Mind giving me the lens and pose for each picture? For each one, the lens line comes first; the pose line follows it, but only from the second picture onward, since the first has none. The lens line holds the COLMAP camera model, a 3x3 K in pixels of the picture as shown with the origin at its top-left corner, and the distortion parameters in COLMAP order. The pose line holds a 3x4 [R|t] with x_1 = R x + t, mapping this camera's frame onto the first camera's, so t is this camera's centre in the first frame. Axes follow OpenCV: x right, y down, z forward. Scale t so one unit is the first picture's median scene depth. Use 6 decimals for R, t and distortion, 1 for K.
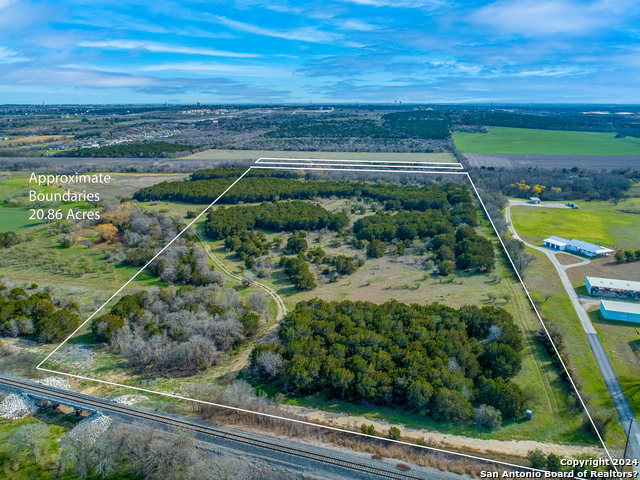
lens RADIAL K [[492.8, 0, 320.0], [0, 492.8, 240.0], [0, 0, 1]] dist [-0.017337, 0.002613]
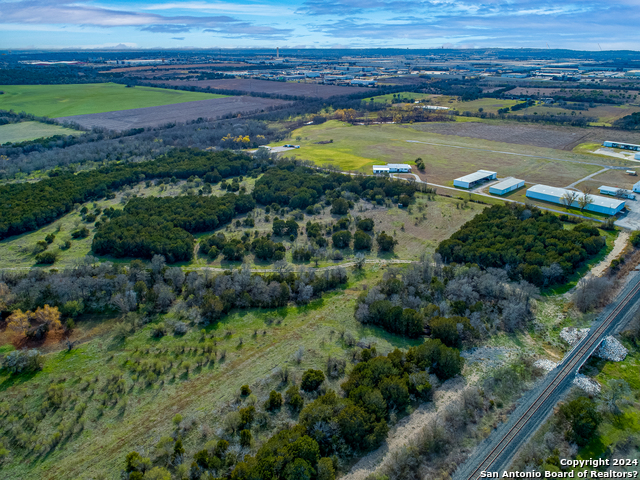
lens RADIAL K [[485.6, 0, 315.0], [0, 485.6, 240.3], [0, 0, 1]] dist [-0.021077, 0.009896]
pose [[0.445477, -0.334368, 0.830511, -0.858057], [0.243667, 0.937904, 0.246905, -0.197126], [-0.861497, 0.092378, 0.499289, 0.476193]]
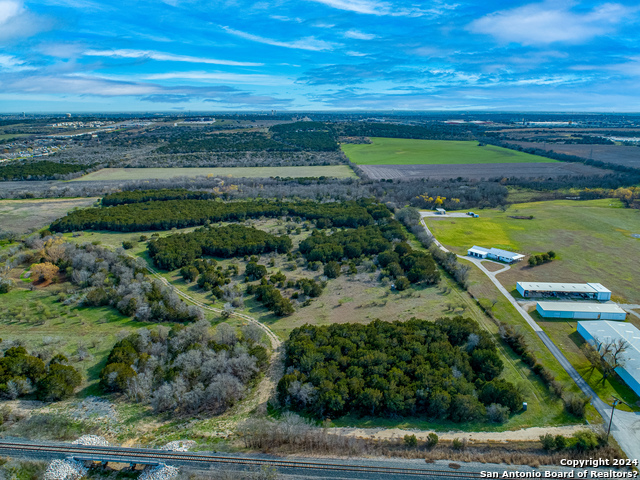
lens RADIAL K [[485.6, 0, 315.0], [0, 485.6, 240.3], [0, 0, 1]] dist [-0.021077, 0.009896]
pose [[0.970862, -0.064829, 0.230705, -0.163017], [0.067241, 0.997733, -0.002601, -0.045047], [-0.230014, 0.018038, 0.973020, -0.036279]]
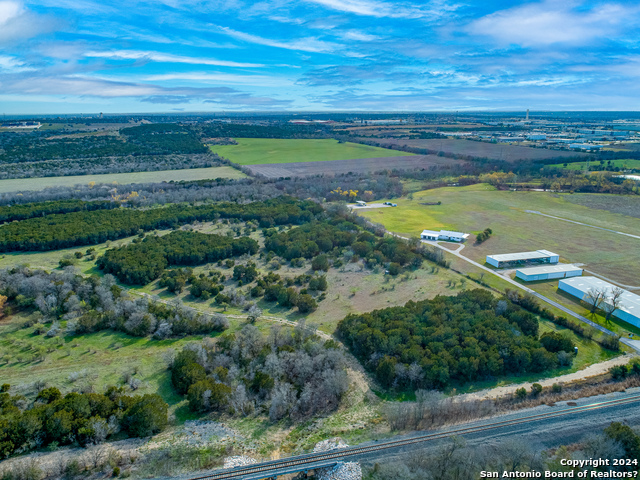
lens RADIAL K [[485.6, 0, 315.0], [0, 485.6, 240.3], [0, 0, 1]] dist [-0.021077, 0.009896]
pose [[0.835603, -0.149531, 0.528591, -0.457483], [0.156627, 0.987150, 0.031654, -0.068700], [-0.526532, 0.056341, 0.848286, 0.070461]]
